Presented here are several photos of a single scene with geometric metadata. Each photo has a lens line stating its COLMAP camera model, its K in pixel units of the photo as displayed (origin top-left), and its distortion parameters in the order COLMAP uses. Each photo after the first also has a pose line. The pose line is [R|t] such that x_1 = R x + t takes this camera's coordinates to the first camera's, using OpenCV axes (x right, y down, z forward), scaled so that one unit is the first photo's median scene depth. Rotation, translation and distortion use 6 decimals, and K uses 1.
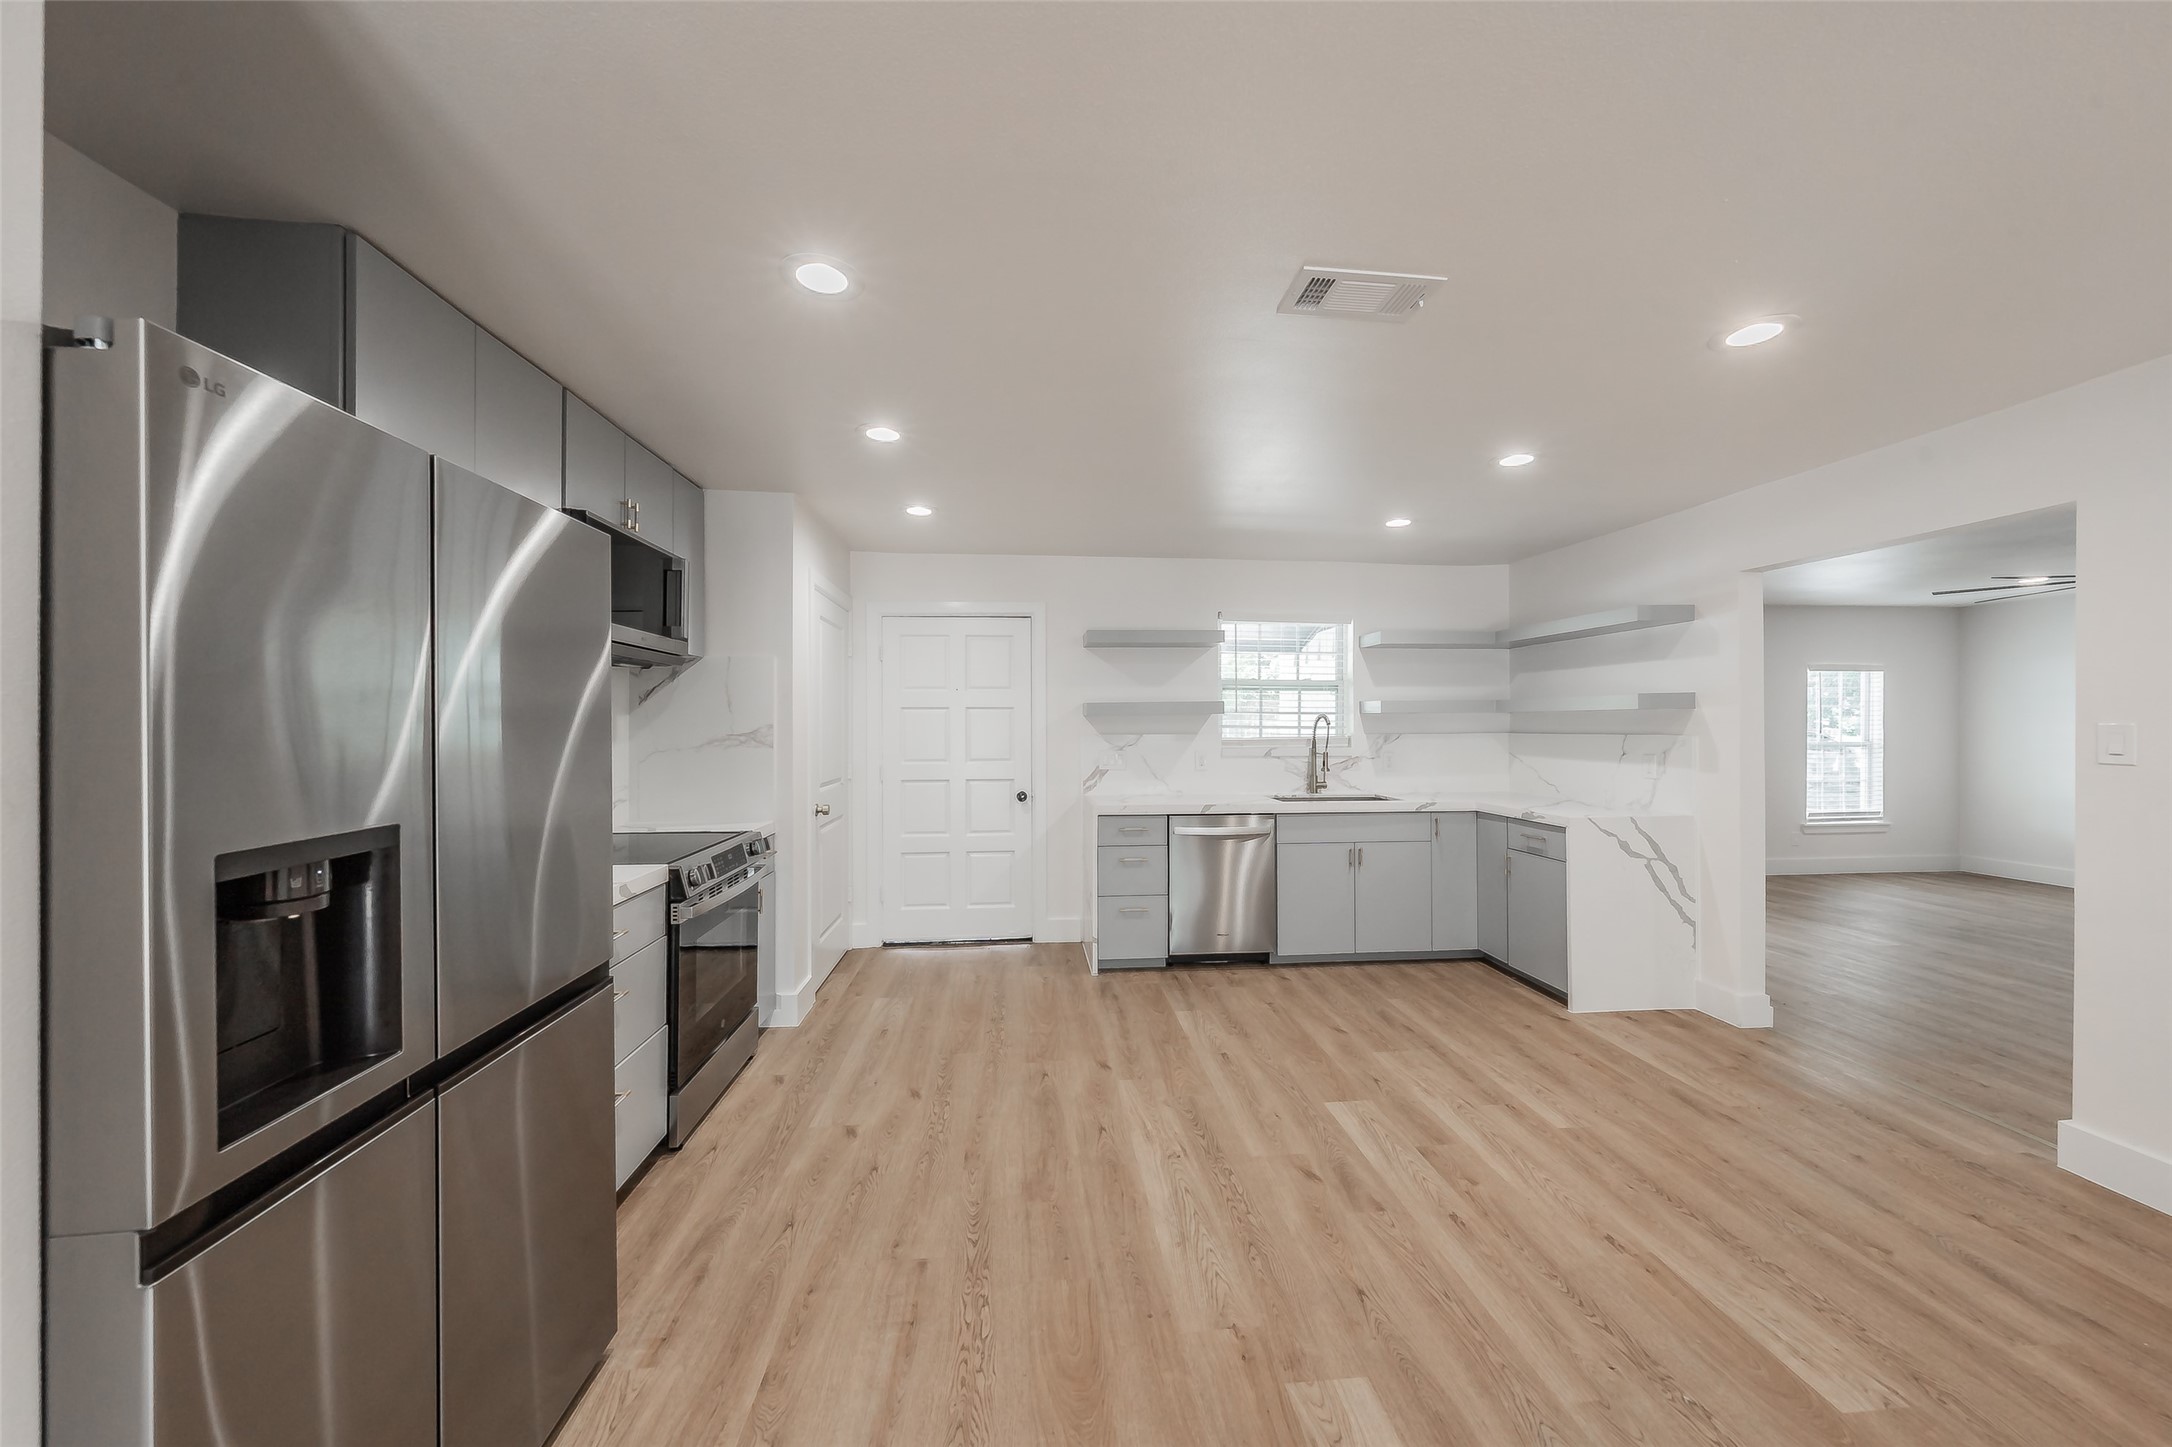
lens RADIAL K [[749.9, 0, 1089.7], [0, 749.9, 724.6], [0, 0, 1]] dist [-0.005792, 0.000296]
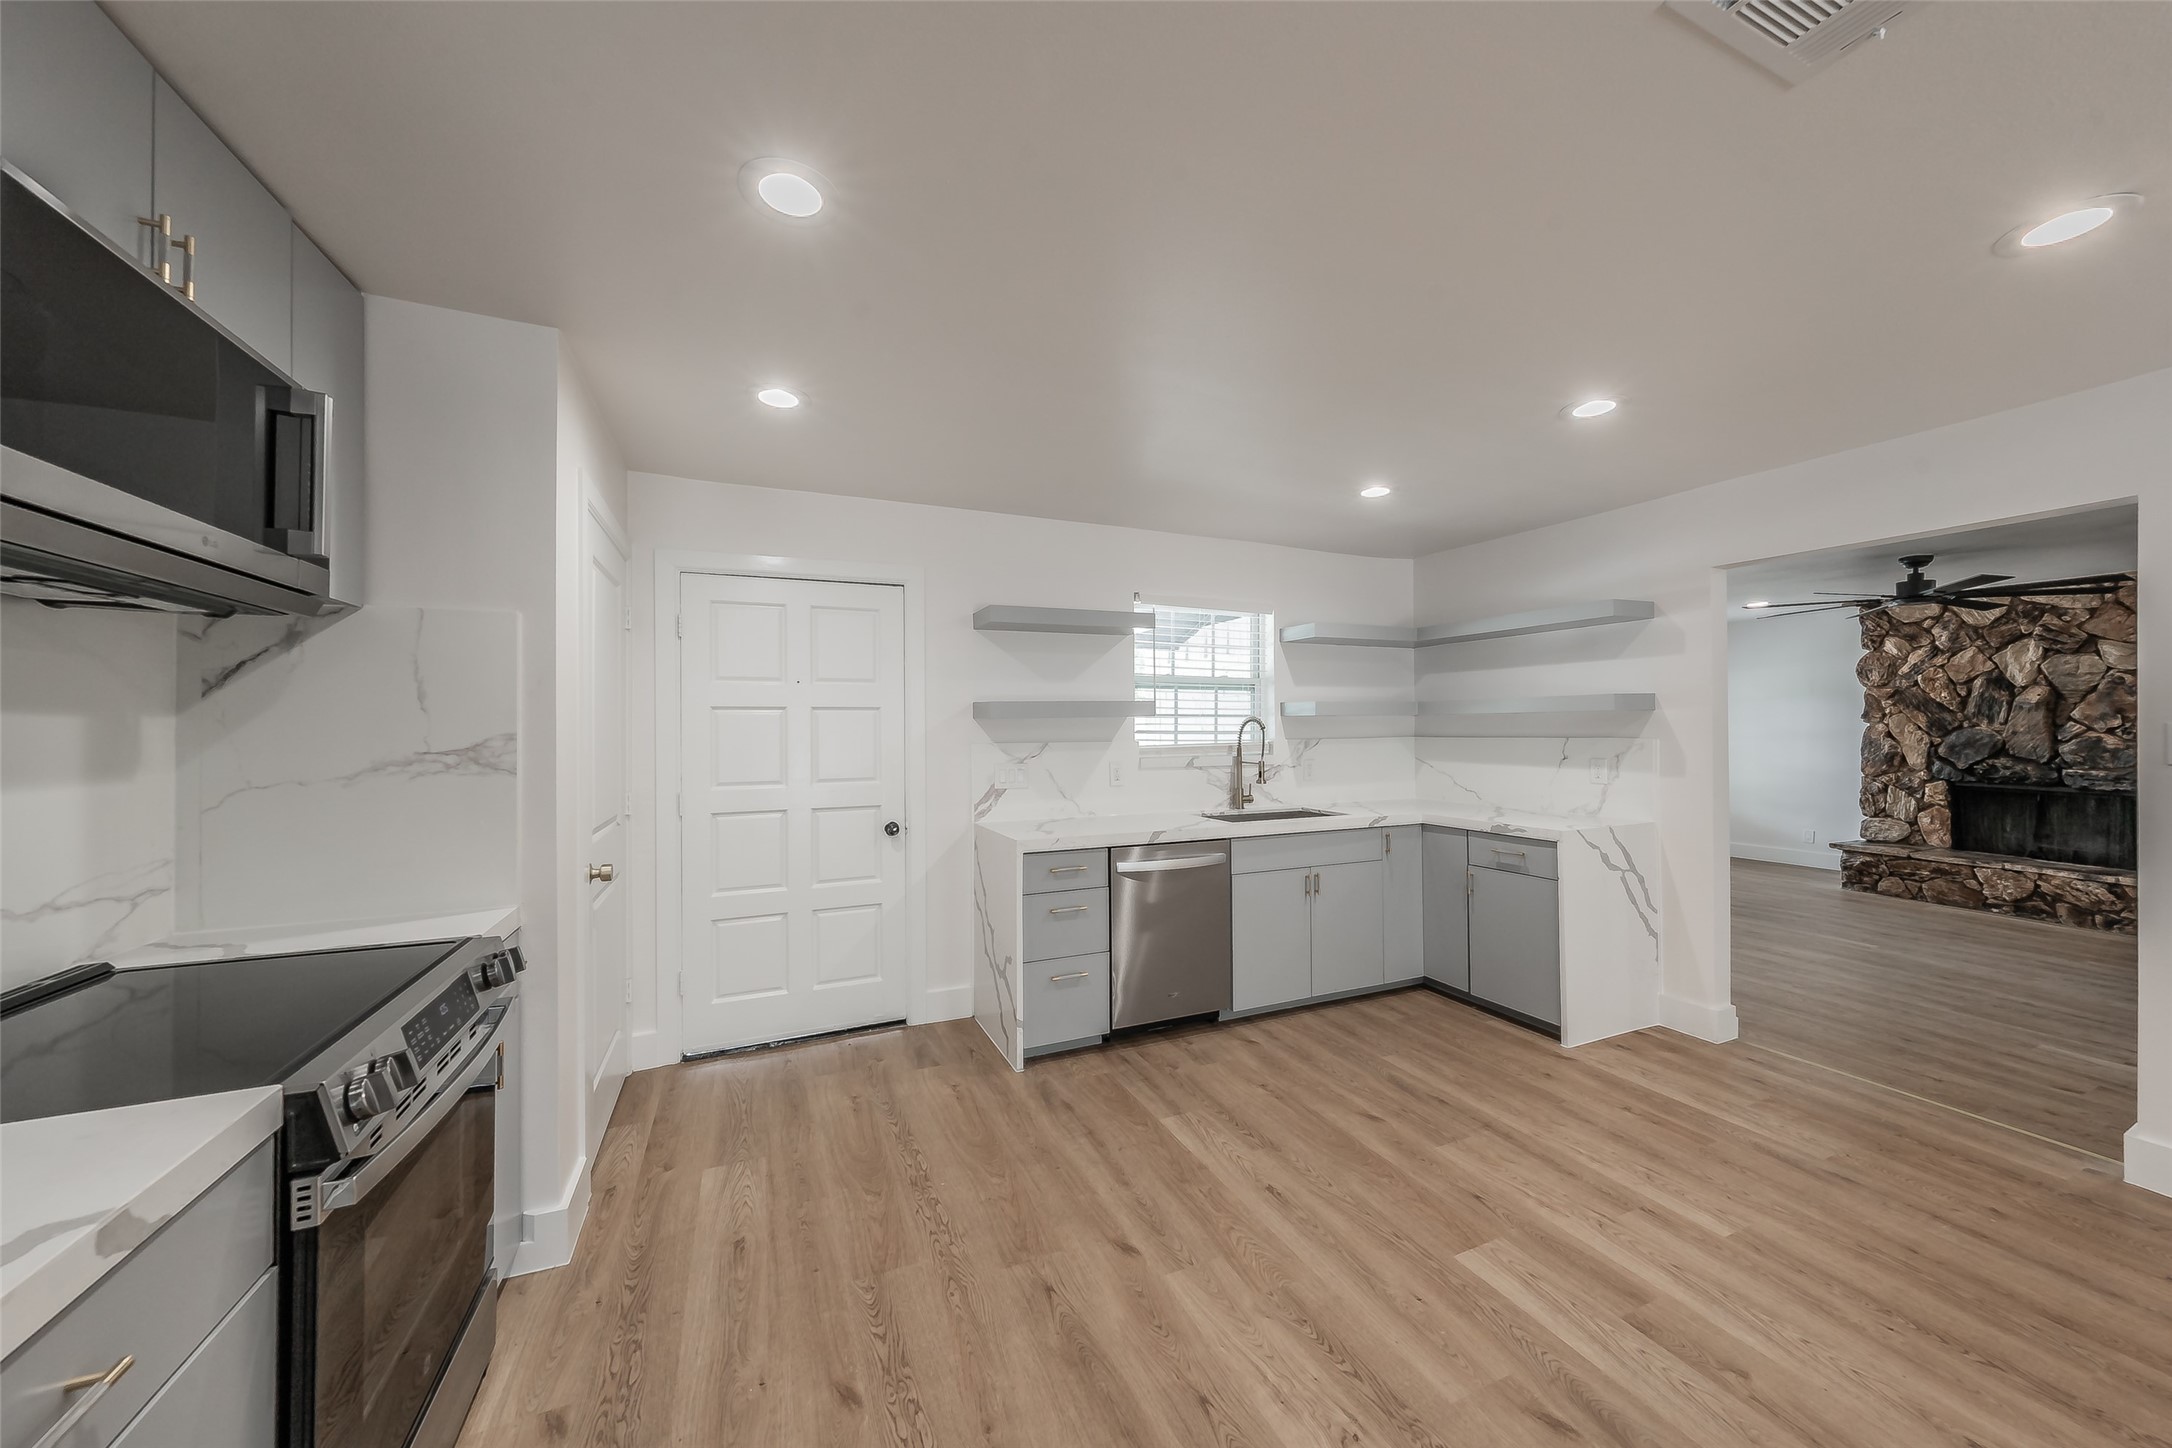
lens RADIAL K [[749.9, 0, 1086.6], [0, 749.9, 723.0], [0, 0, 1]] dist [-0.005792, 0.000296]
pose [[0.950064, -0.002335, 0.312046, -0.178408], [0.004717, 0.999965, -0.006877, -0.001911], [-0.312019, 0.008006, 0.950042, 0.311965]]
